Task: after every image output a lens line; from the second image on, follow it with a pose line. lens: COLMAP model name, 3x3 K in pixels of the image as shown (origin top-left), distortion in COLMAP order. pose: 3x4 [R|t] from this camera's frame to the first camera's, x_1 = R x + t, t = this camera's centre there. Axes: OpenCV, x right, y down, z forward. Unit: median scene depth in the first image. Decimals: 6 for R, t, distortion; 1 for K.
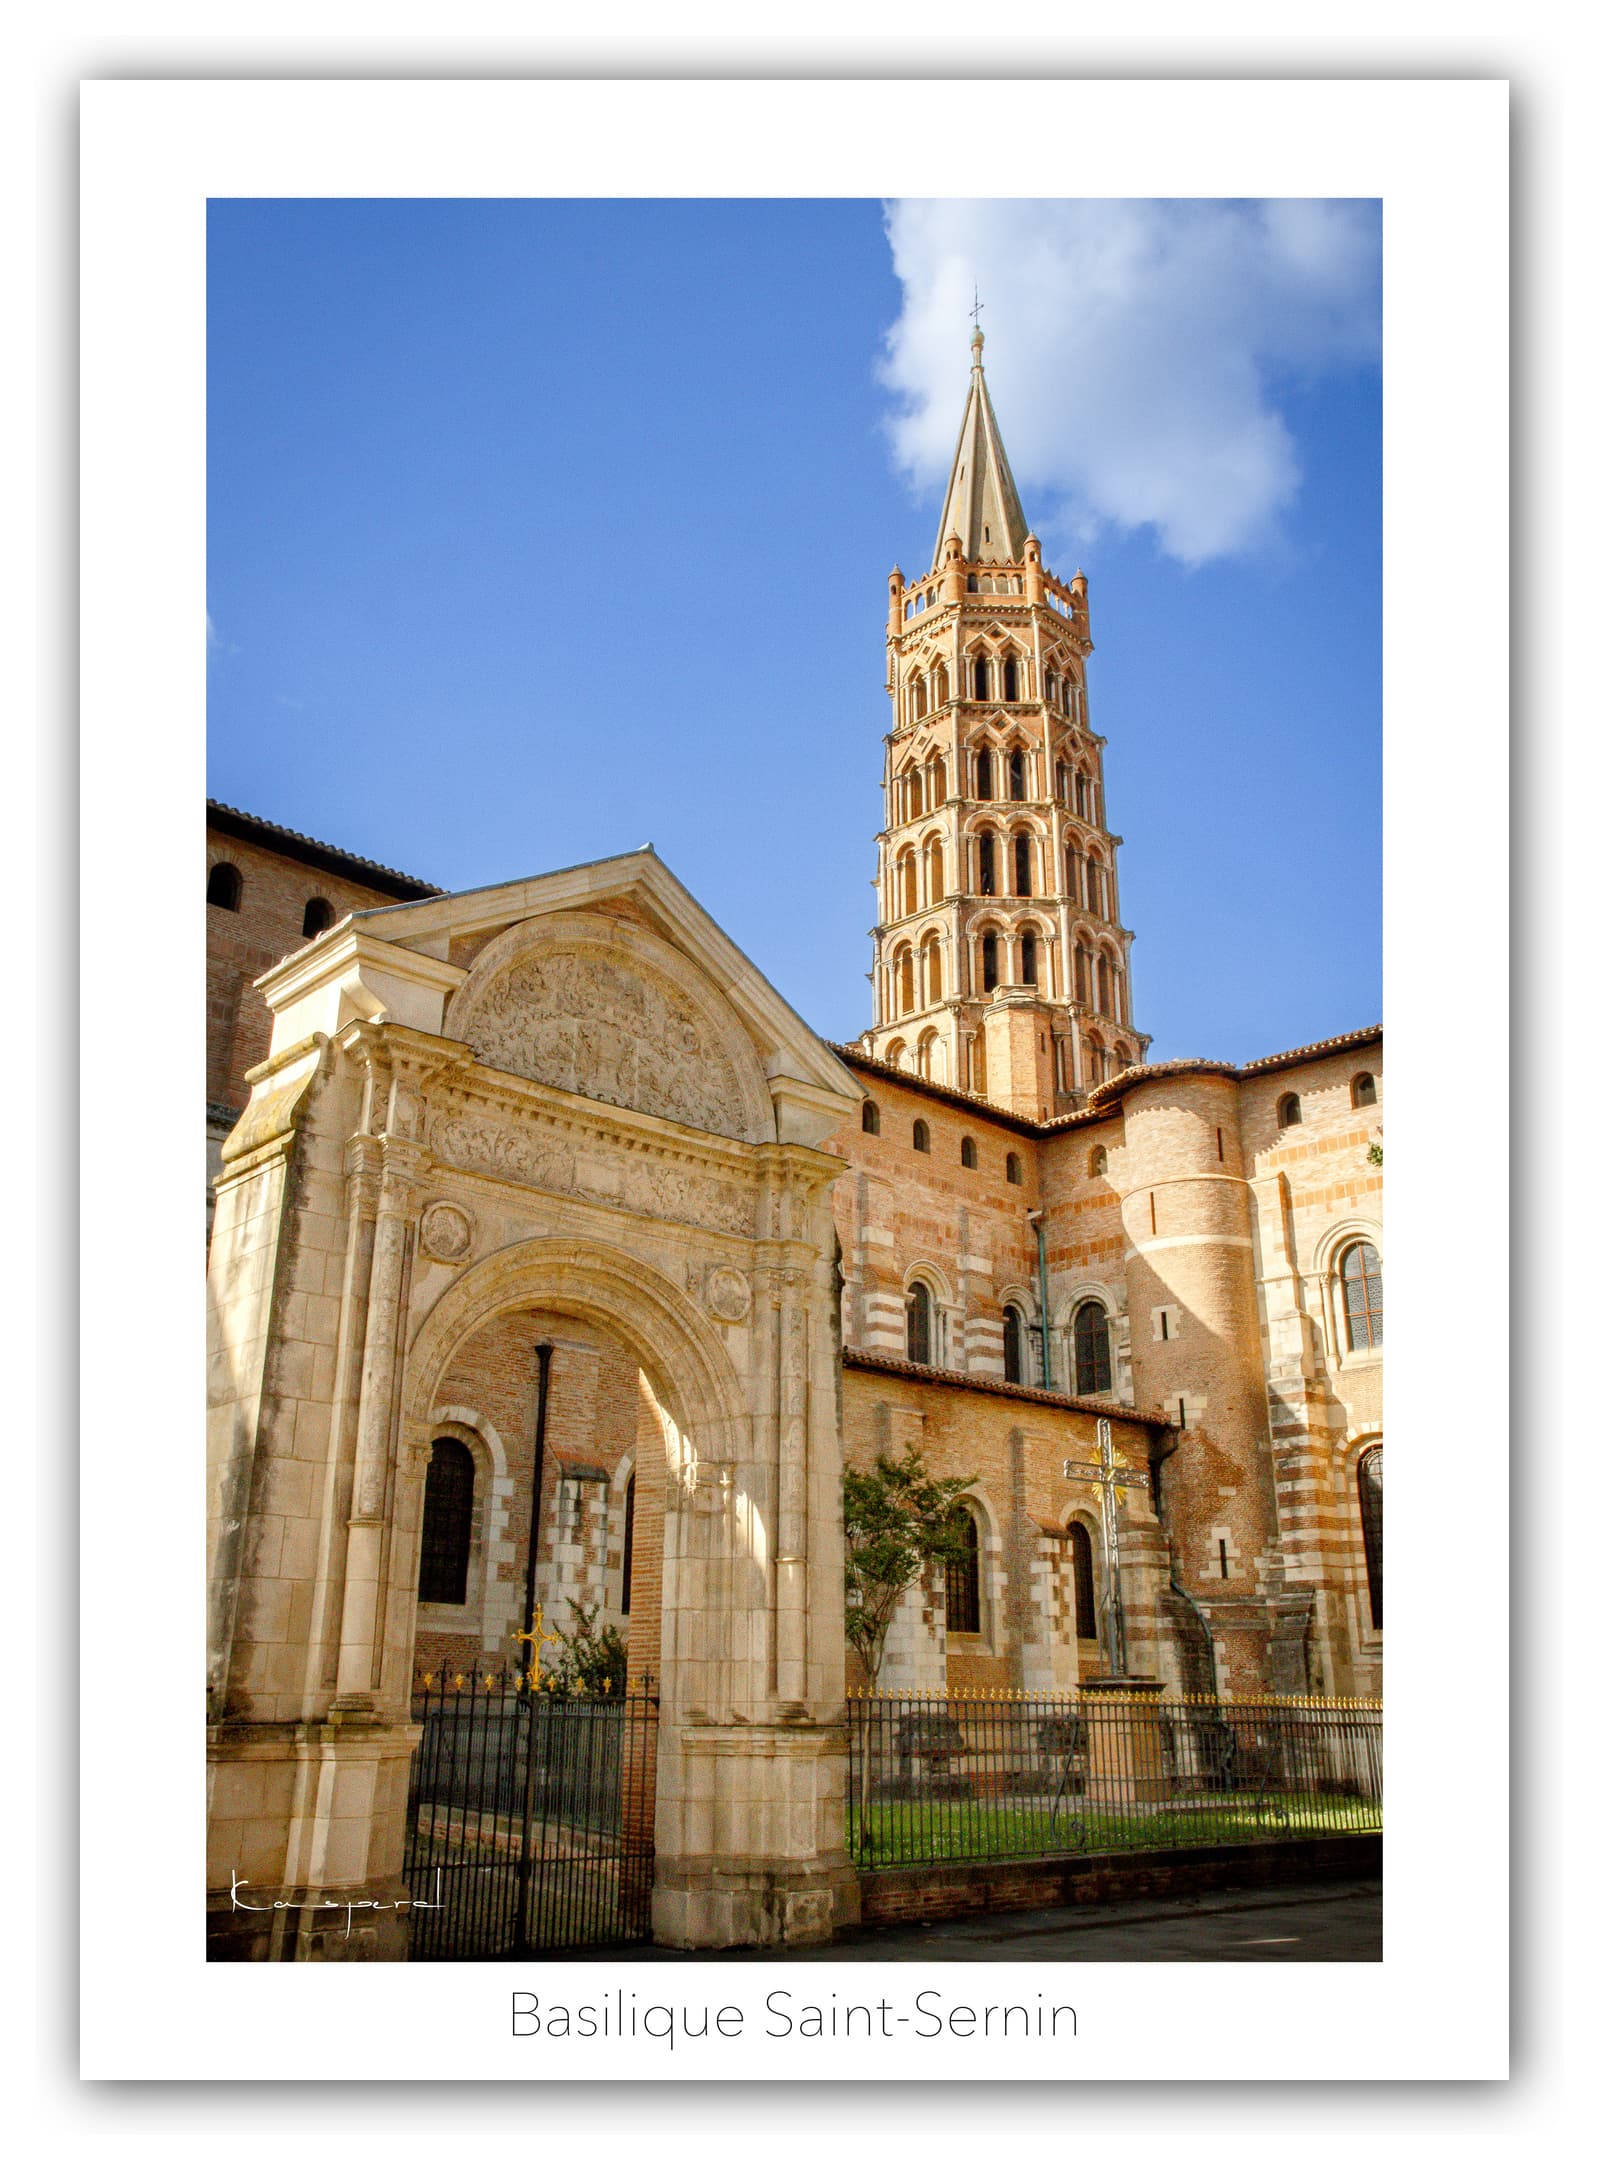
lens RADIAL K [[1648.5, 0, 799.5], [0, 1648.5, 1085.0], [0, 0, 1]] dist [-0.035195, 0.000404]
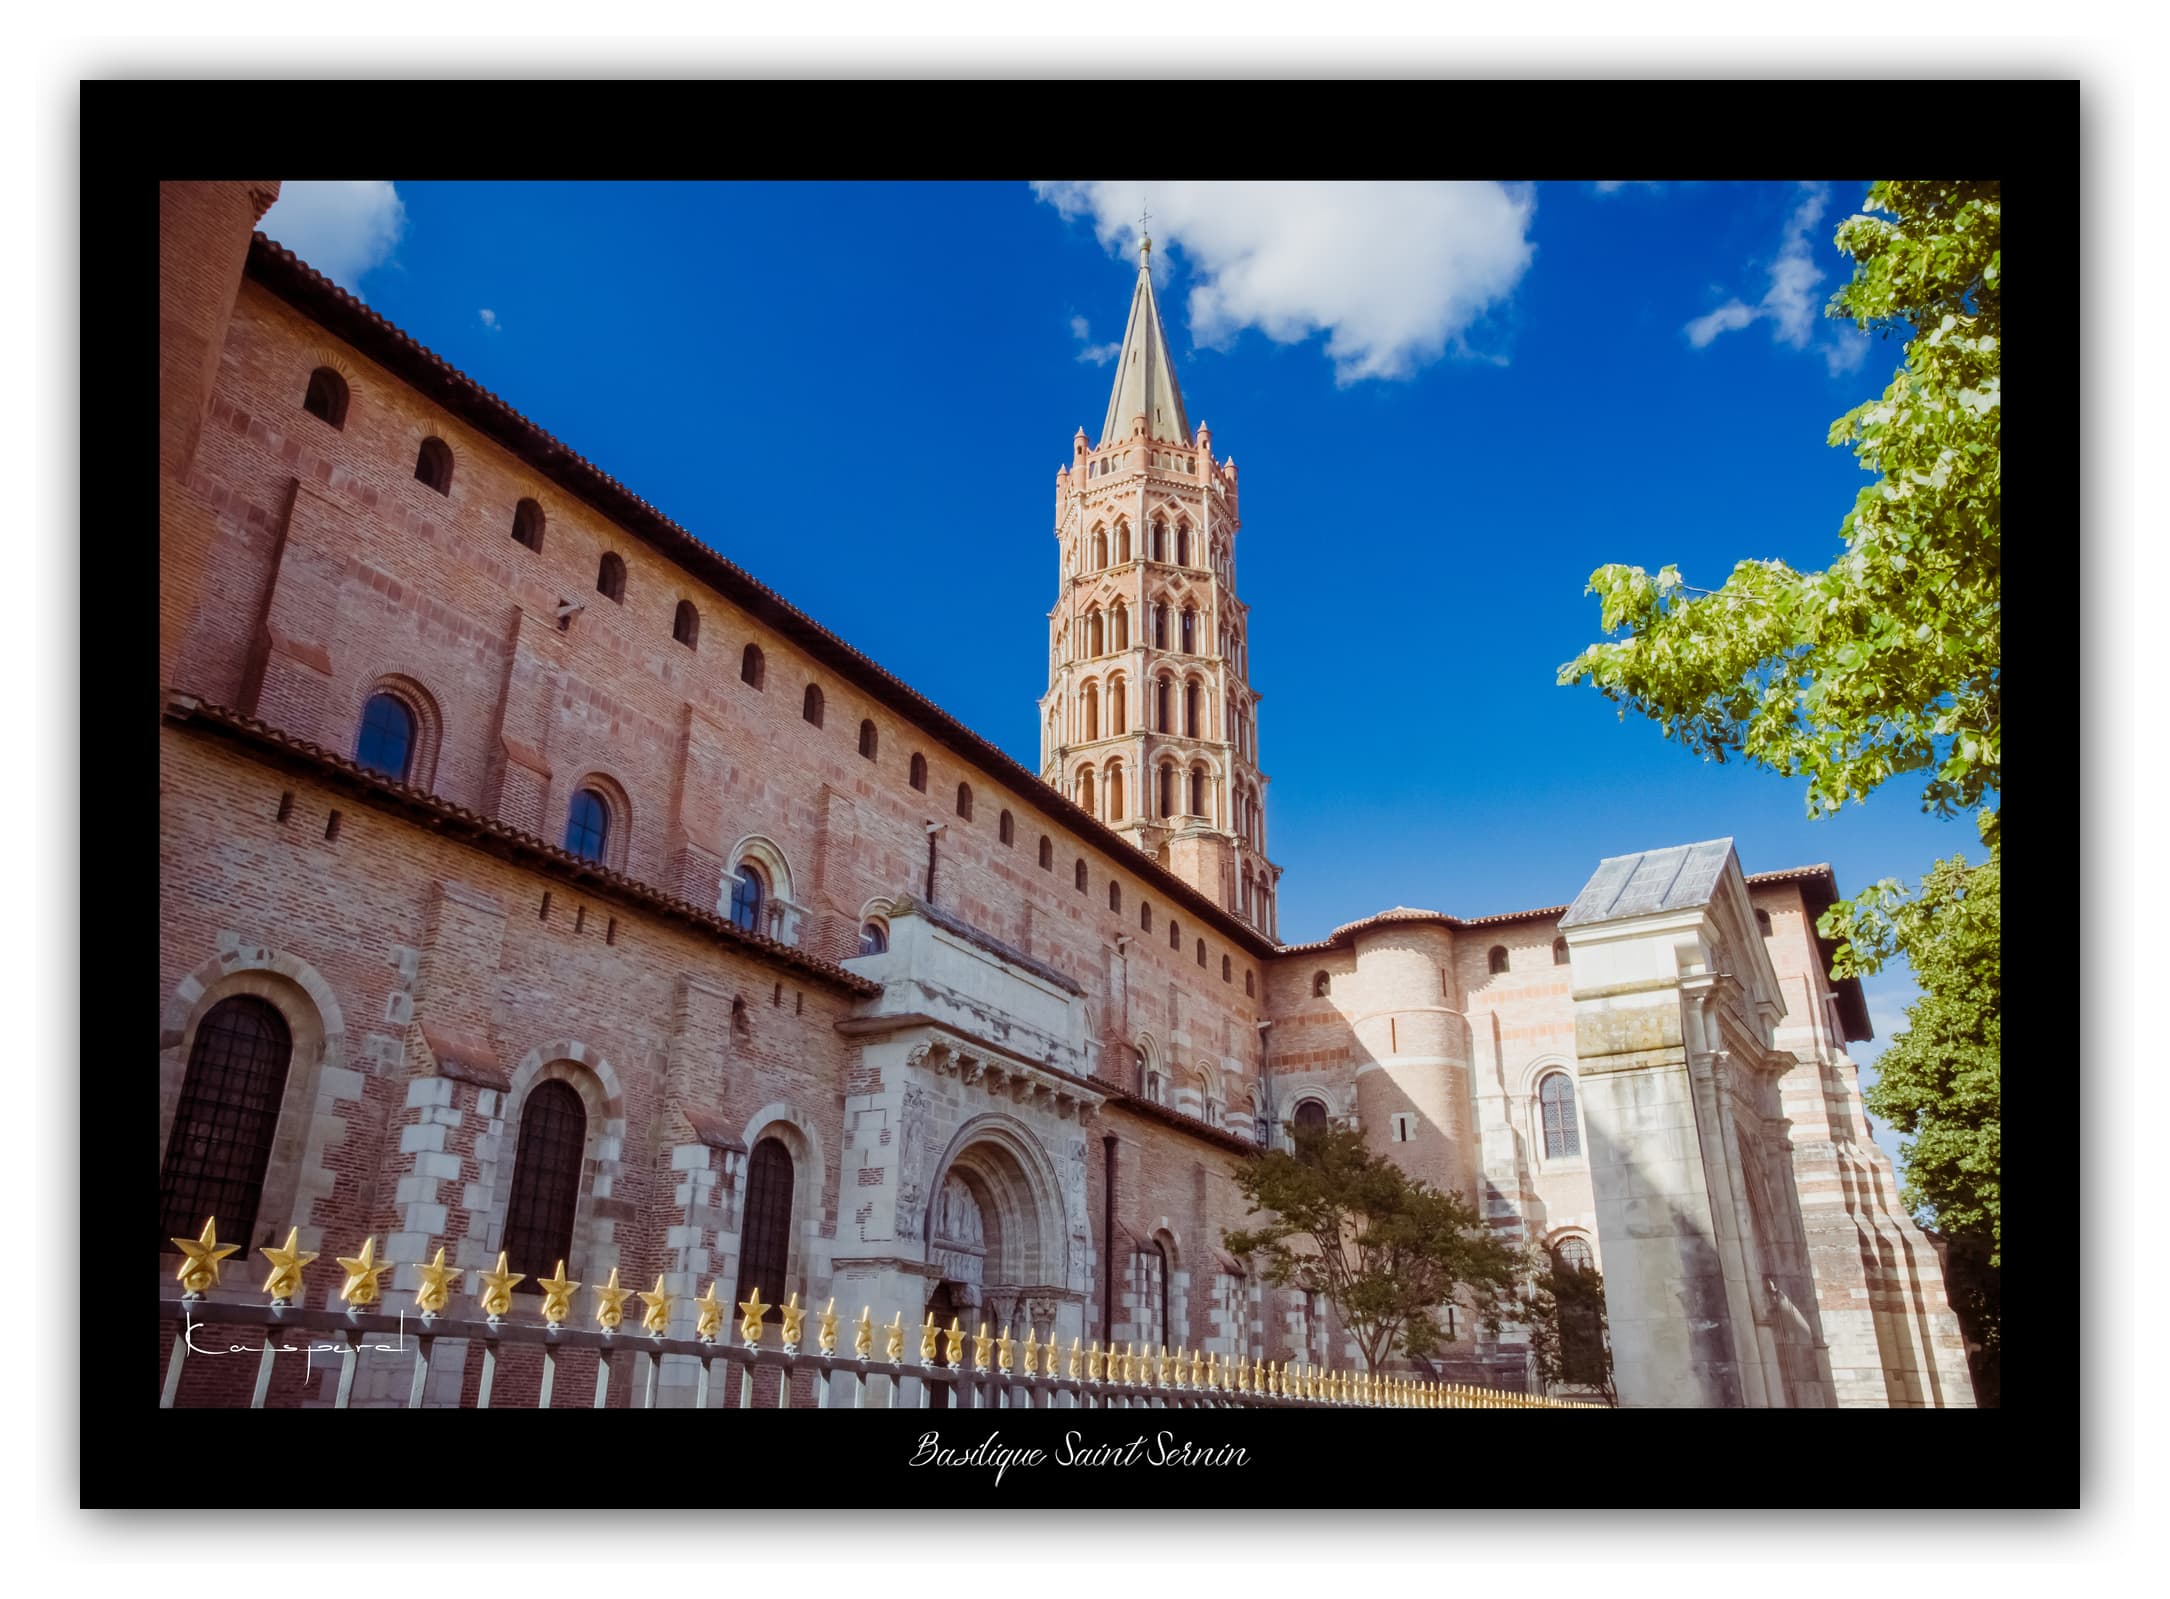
lens RADIAL K [[1550.4, 0, 1085.6], [0, 1550.4, 784.5], [0, 0, 1]] dist [-0.059707, 0.079118]
pose [[0.959666, 0.113765, 0.257095, -0.290279], [-0.102967, 0.993156, -0.055125, -0.018379], [-0.261607, 0.026430, 0.964812, -0.046016]]
